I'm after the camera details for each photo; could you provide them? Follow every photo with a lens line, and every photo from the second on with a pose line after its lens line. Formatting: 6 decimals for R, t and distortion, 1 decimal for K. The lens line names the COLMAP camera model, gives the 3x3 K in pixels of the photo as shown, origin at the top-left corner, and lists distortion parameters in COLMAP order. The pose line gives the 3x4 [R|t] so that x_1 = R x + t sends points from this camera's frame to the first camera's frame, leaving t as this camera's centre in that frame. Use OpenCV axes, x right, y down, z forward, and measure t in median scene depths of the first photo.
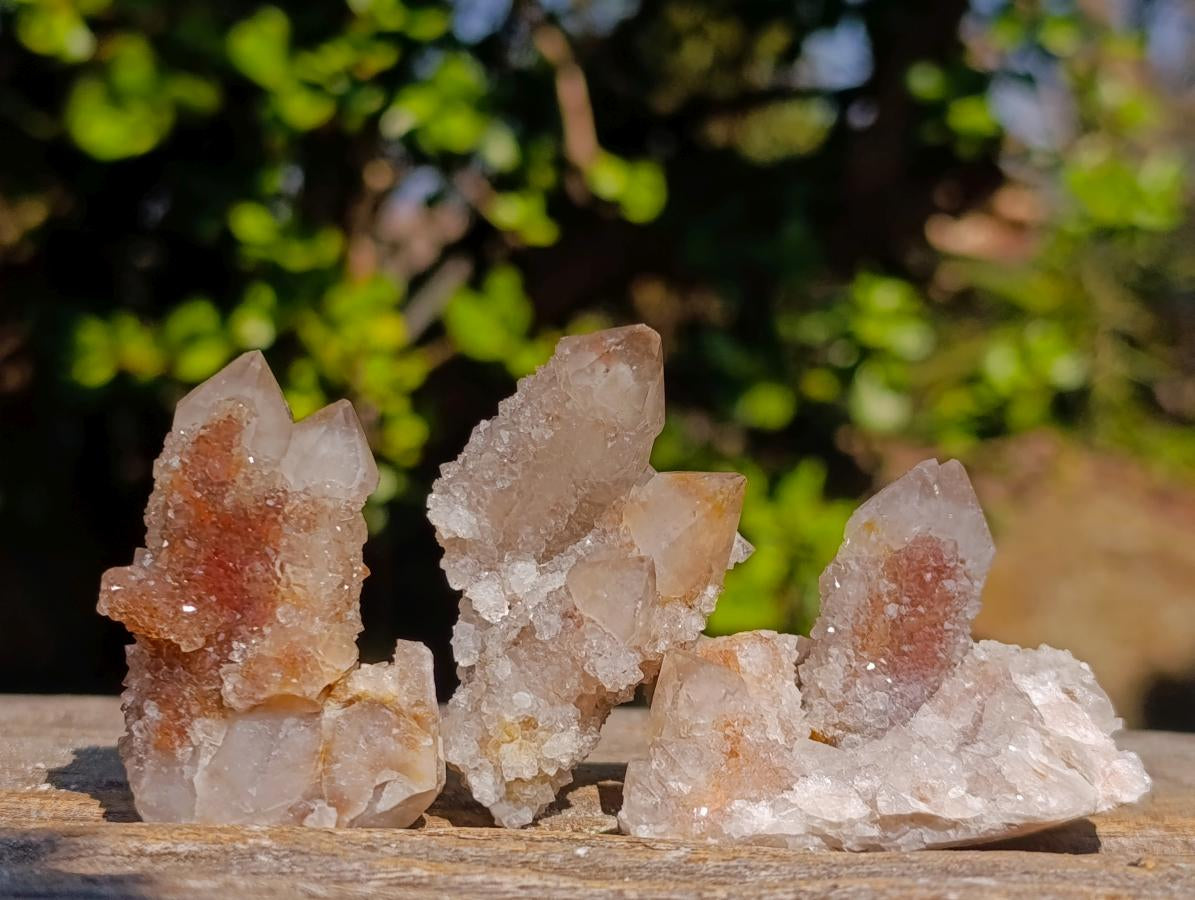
lens RADIAL K [[2272.3, 0, 597.5], [0, 2272.3, 450.0], [0, 0, 1]] dist [0.062407, -0.361727]
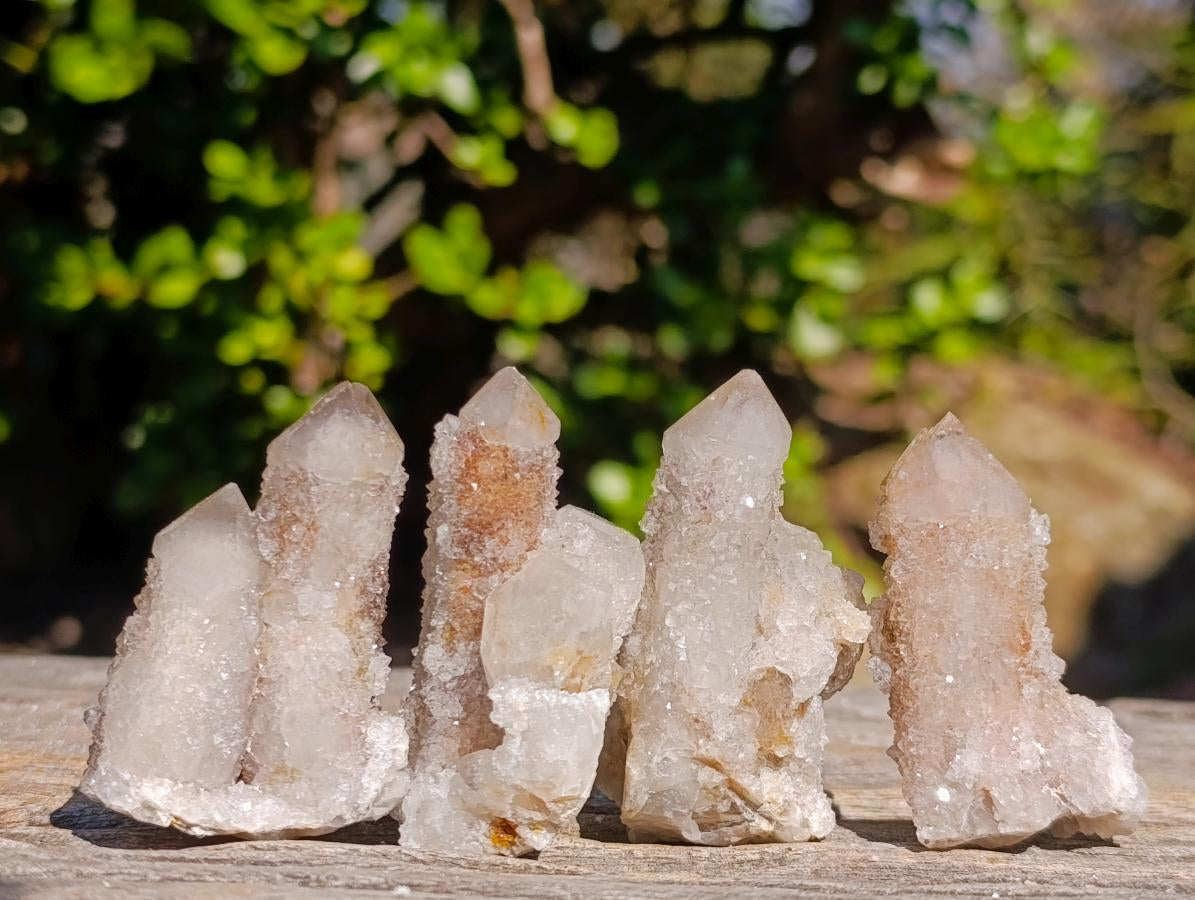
lens RADIAL K [[2272.3, 0, 597.5], [0, 2272.3, 450.0], [0, 0, 1]] dist [0.062407, -0.361727]
pose [[0.999462, 0.010517, 0.031081, -0.042867], [-0.012118, 0.998585, 0.051776, -0.090041], [-0.030493, -0.052125, 0.998175, -0.265633]]
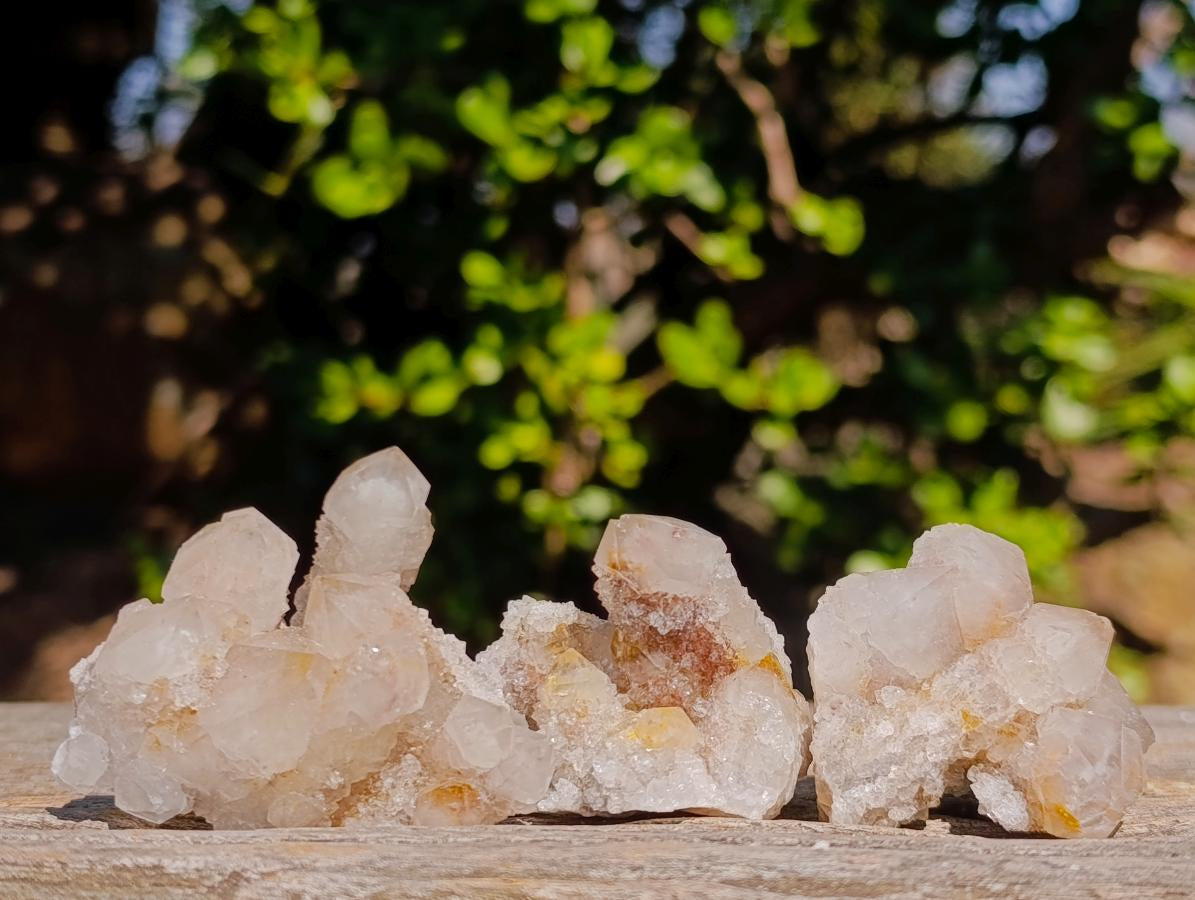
lens RADIAL K [[2272.3, 0, 597.5], [0, 2272.3, 450.0], [0, 0, 1]] dist [0.062407, -0.361727]
pose [[0.997326, -0.033771, -0.064814, -0.115029], [0.033568, 0.999427, -0.004230, -0.029230], [0.064919, 0.002043, 0.997888, -0.305464]]
